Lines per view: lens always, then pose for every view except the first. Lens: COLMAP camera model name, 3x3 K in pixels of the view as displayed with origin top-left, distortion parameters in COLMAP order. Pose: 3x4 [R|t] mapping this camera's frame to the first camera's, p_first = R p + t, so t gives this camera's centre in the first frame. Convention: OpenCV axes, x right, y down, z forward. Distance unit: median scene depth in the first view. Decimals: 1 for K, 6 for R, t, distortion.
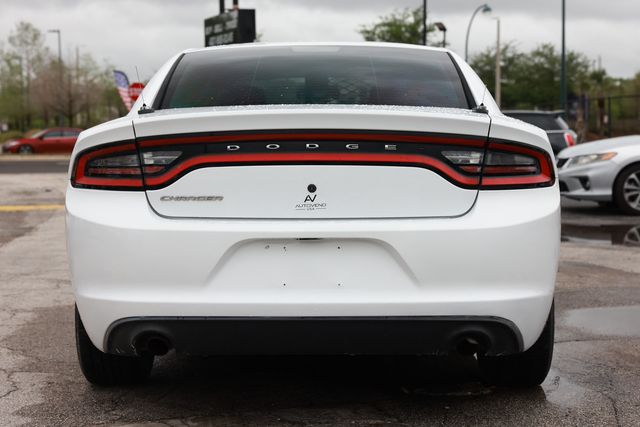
lens RADIAL K [[1091.6, 0, 323.7], [0, 1091.6, 217.0], [0, 0, 1]] dist [0.134557, 0.000000]
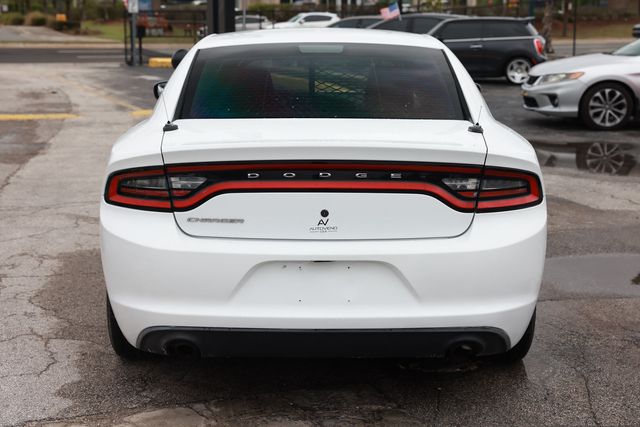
lens RADIAL K [[1006.6, 0, 316.1], [0, 1006.6, 209.6], [0, 0, 1]] dist [0.110188, 0.000000]
pose [[0.999937, 0.003602, 0.010622, -0.029608], [-0.004750, 0.993912, 0.110074, -0.139186], [-0.010161, -0.110118, 0.993867, -0.012864]]
